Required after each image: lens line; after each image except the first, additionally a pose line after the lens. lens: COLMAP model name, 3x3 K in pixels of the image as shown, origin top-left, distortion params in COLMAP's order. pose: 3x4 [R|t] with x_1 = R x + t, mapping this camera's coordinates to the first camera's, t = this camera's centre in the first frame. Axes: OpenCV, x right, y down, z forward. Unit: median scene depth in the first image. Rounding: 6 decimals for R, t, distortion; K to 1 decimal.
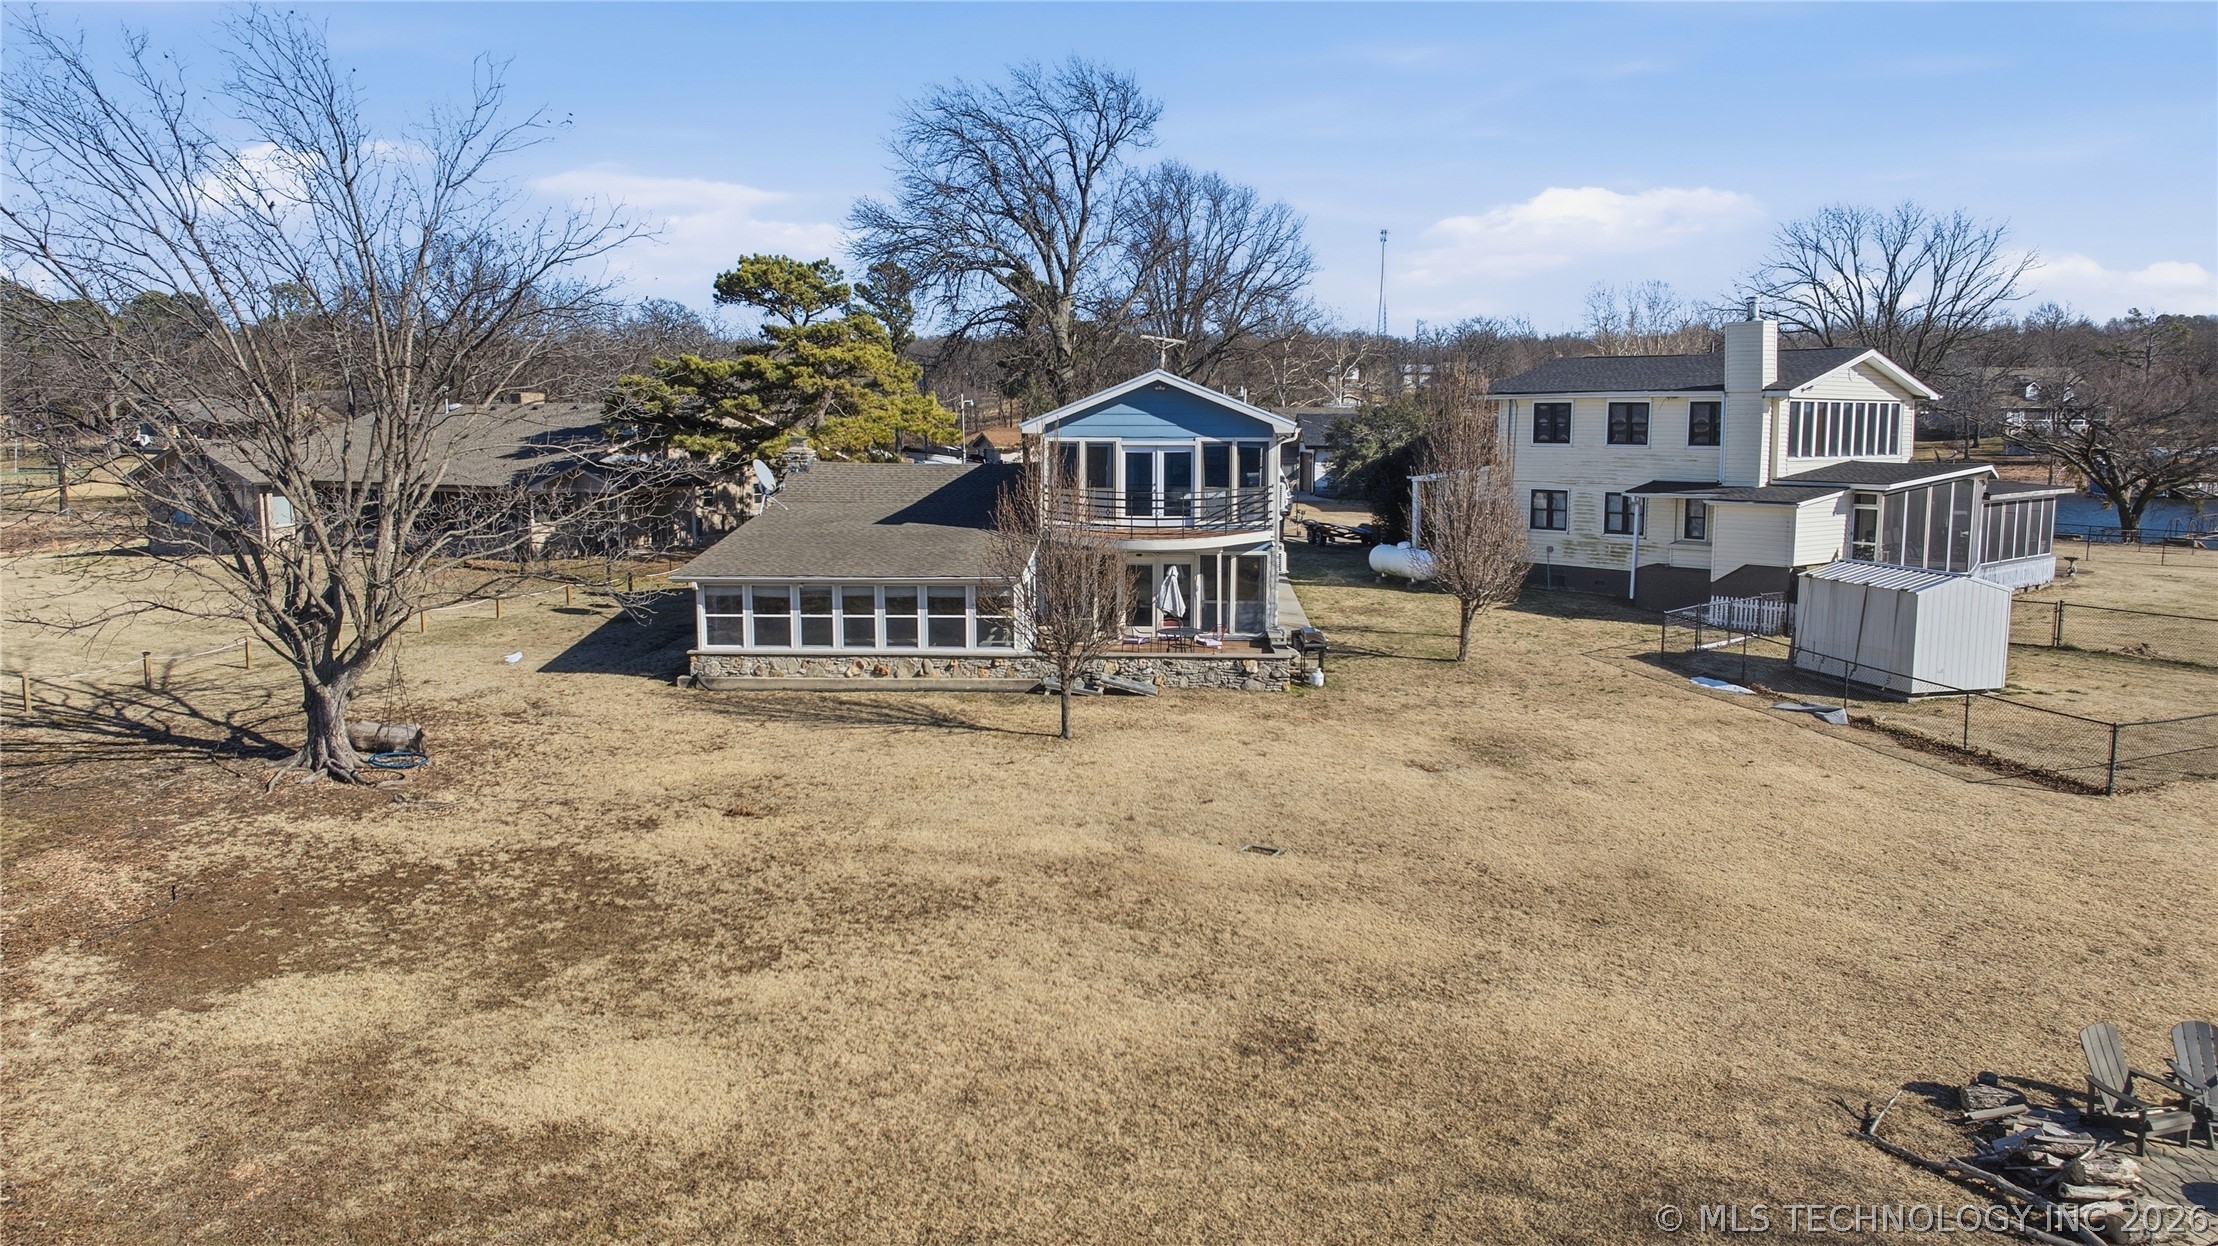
lens RADIAL K [[1554.6, 0, 1109.0], [0, 1554.6, 623.0], [0, 0, 1]] dist [-0.026954, 0.002603]
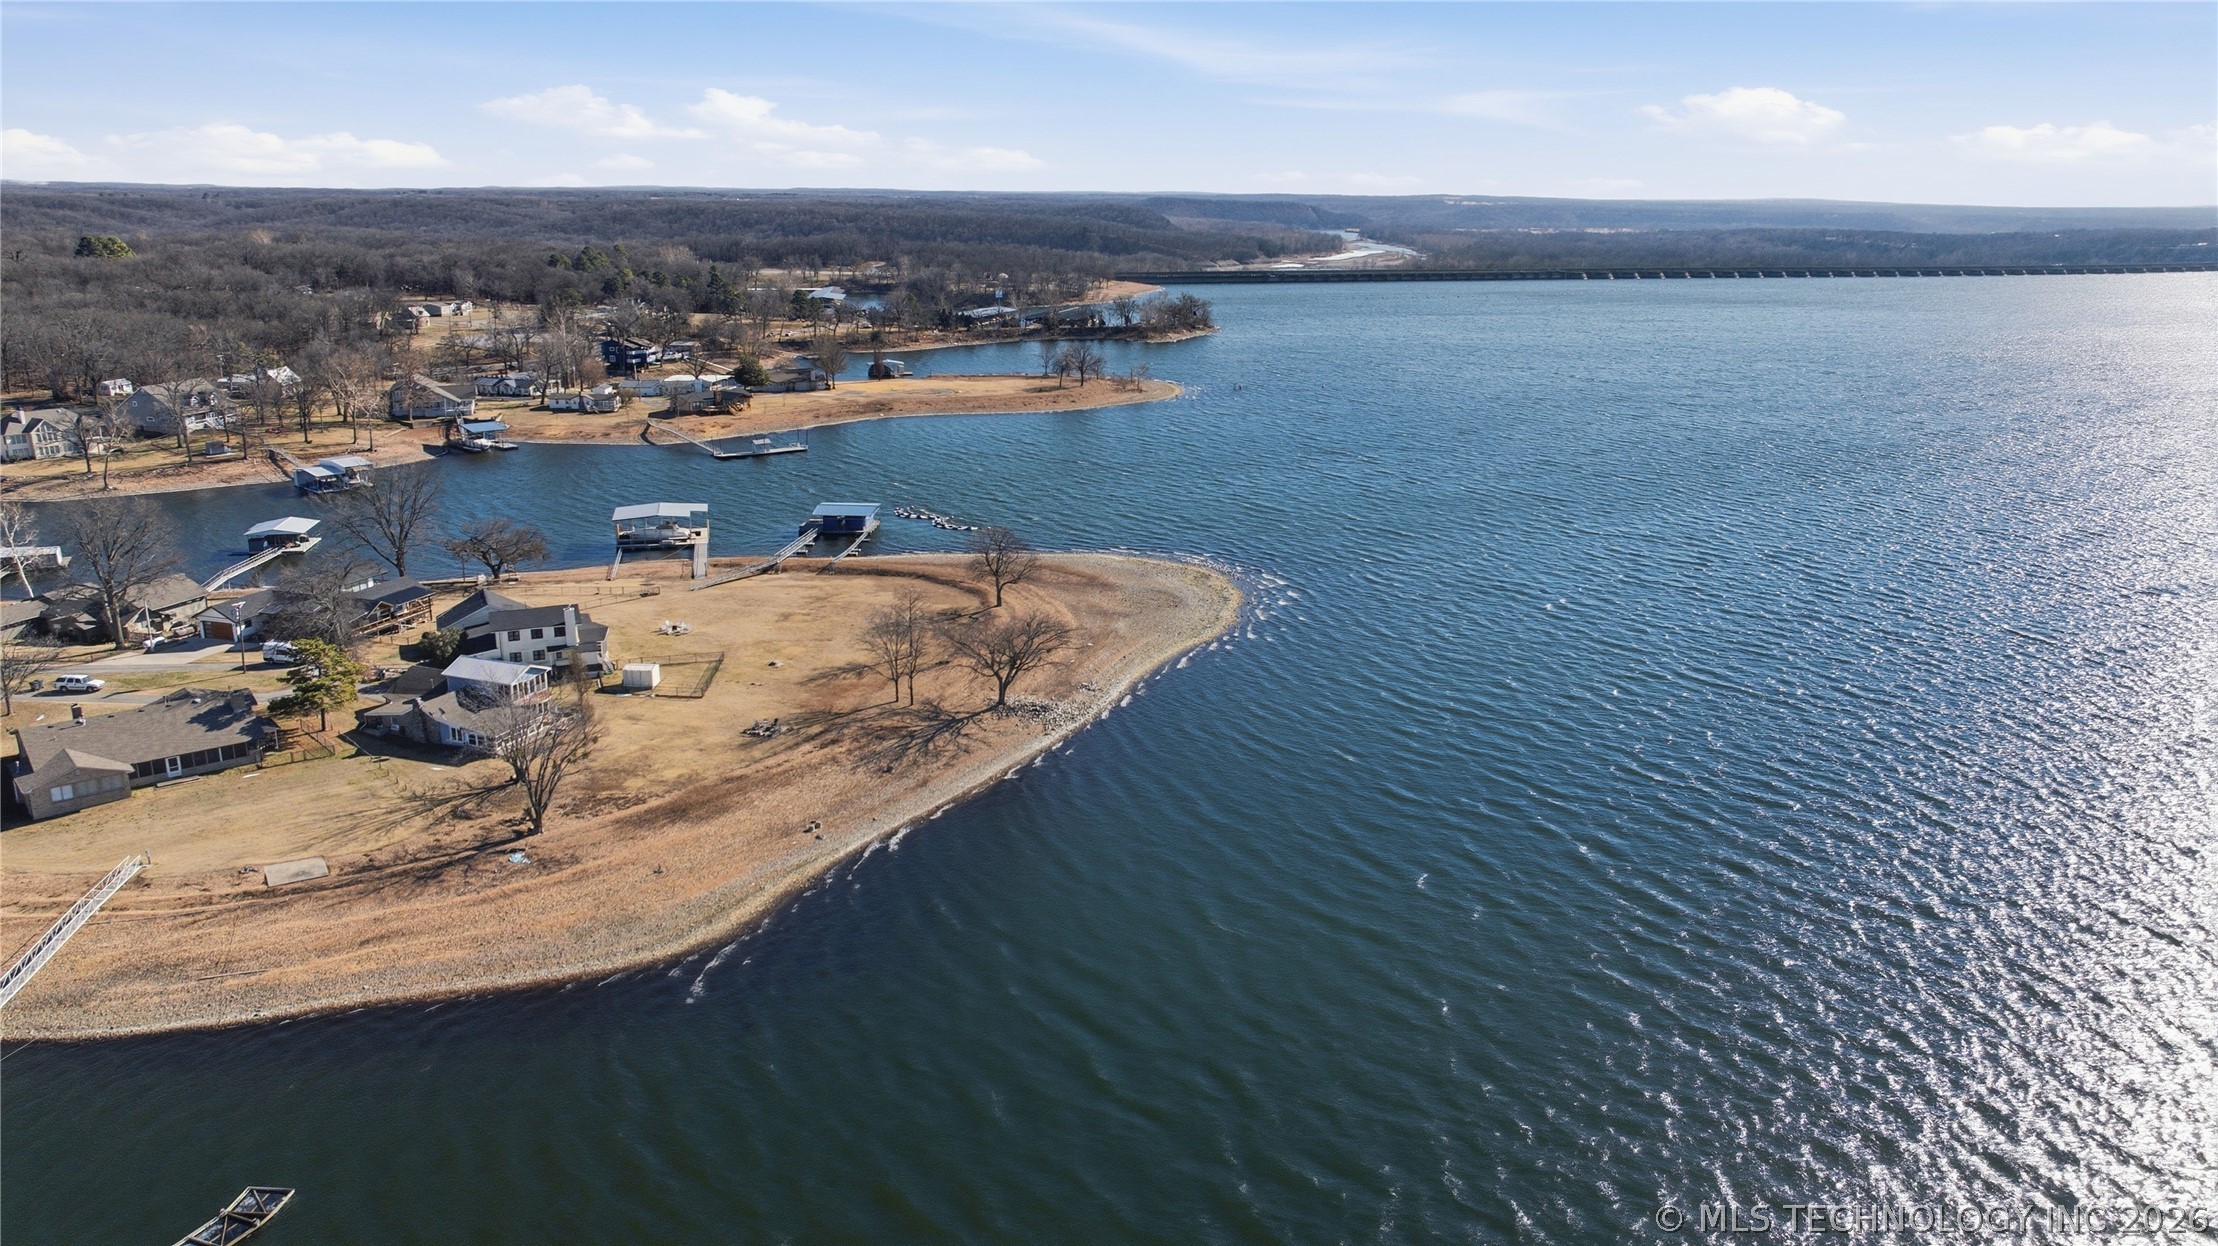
lens RADIAL K [[1554.6, 0, 1109.0], [0, 1554.6, 623.0], [0, 0, 1]] dist [-0.026954, 0.002603]
pose [[0.299209, -0.251440, 0.920463, -3.311852], [0.112322, 0.967231, 0.227703, -1.024245], [-0.947554, 0.035257, 0.317646, -1.929191]]
